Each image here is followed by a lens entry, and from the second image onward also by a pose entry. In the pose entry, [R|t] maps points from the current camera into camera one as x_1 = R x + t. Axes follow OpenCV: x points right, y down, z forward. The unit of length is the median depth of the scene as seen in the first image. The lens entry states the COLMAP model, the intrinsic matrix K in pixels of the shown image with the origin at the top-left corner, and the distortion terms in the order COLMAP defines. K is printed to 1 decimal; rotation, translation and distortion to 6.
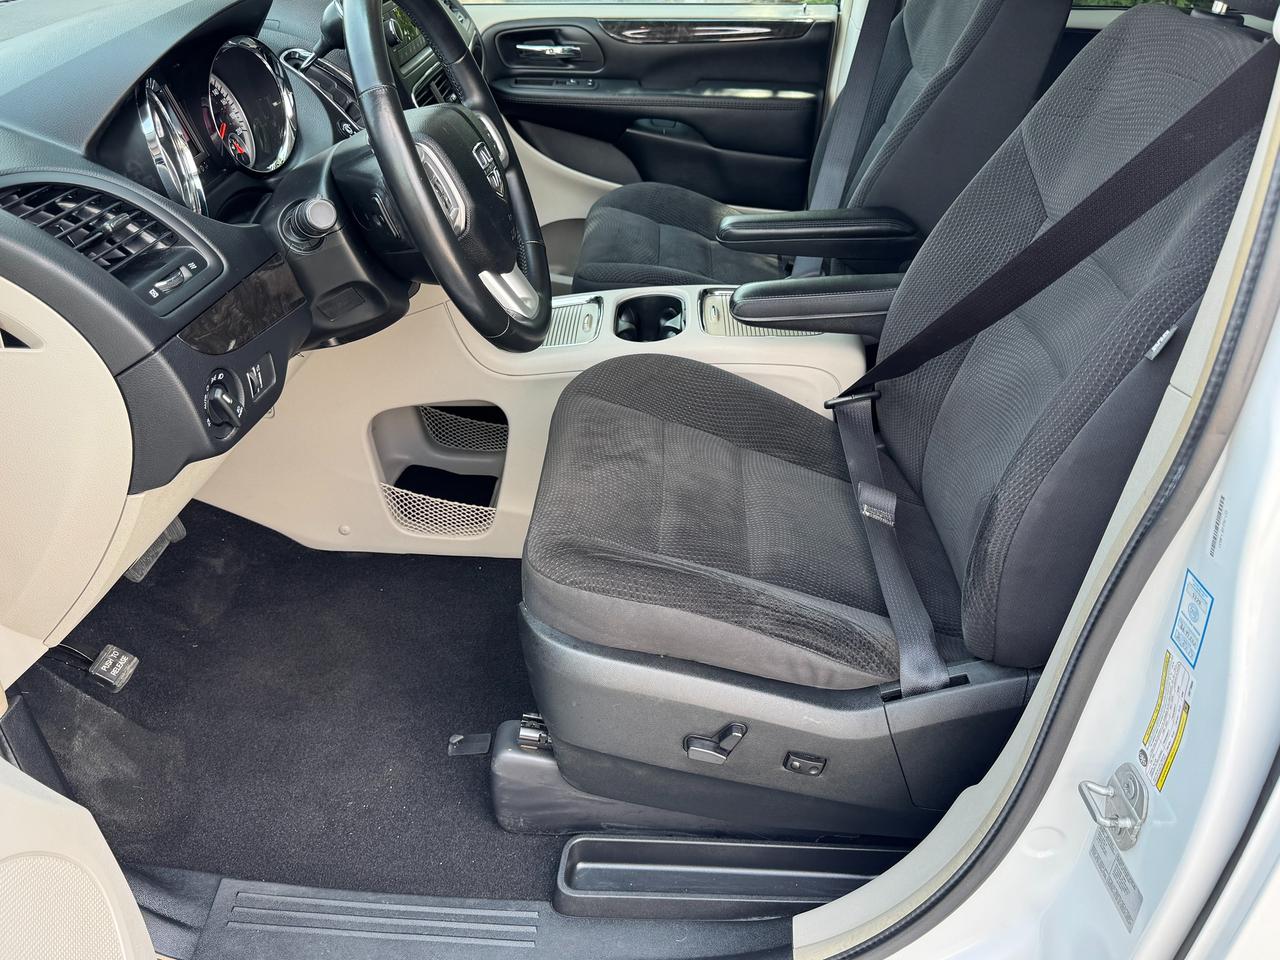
lens RADIAL K [[1044.3, 0, 646.8], [0, 1044.3, 483.8], [0, 0, 1]] dist [0.044708, -0.003262]
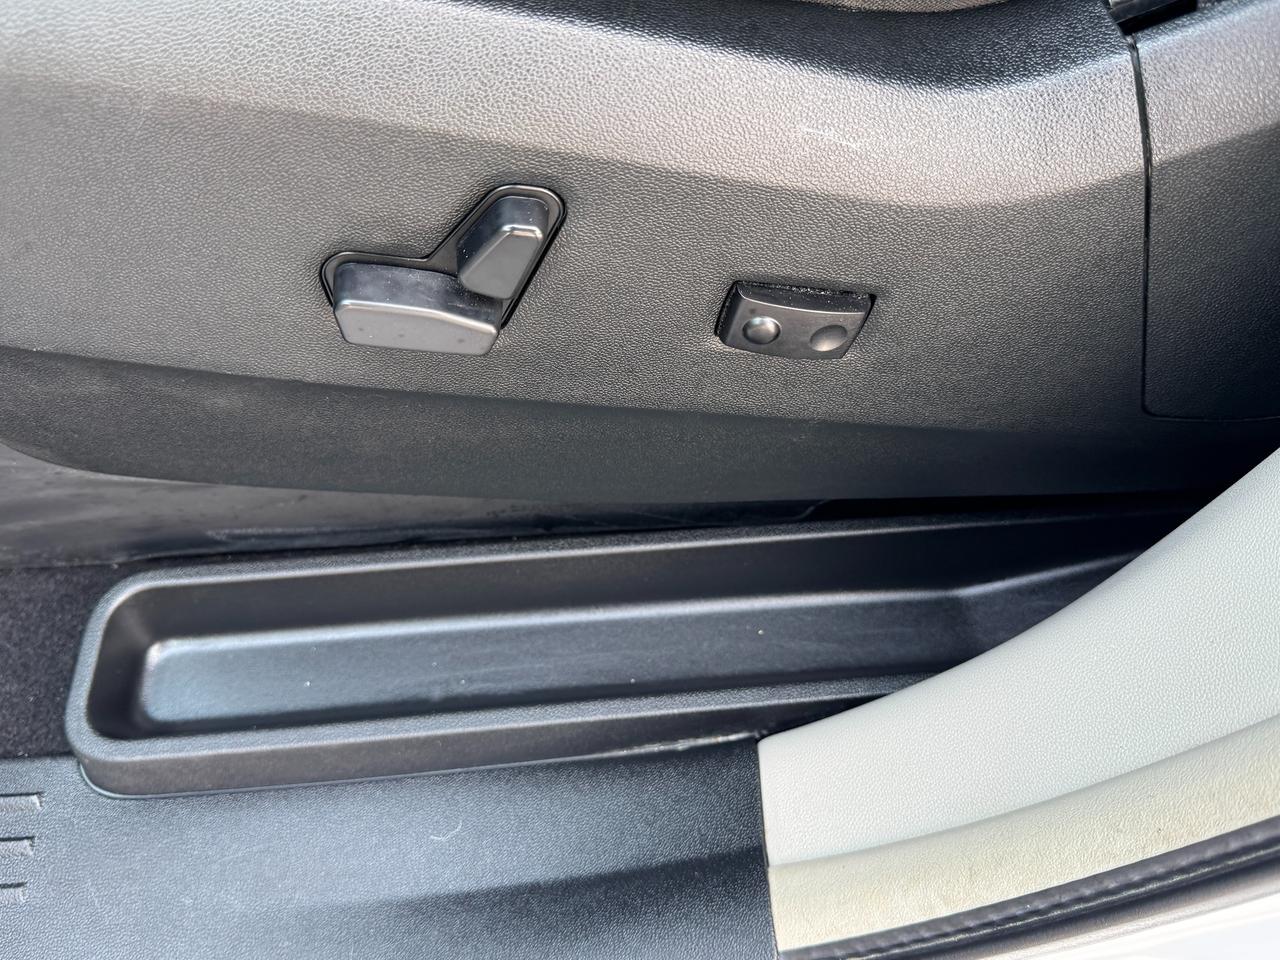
lens RADIAL K [[1044.3, 0, 643.4], [0, 1044.3, 478.9], [0, 0, 1]] dist [0.044708, -0.003262]
pose [[0.993304, -0.103182, 0.051966, 0.093996], [0.073132, 0.909790, 0.408574, 0.192181], [-0.089436, -0.402038, 0.911244, 0.744341]]
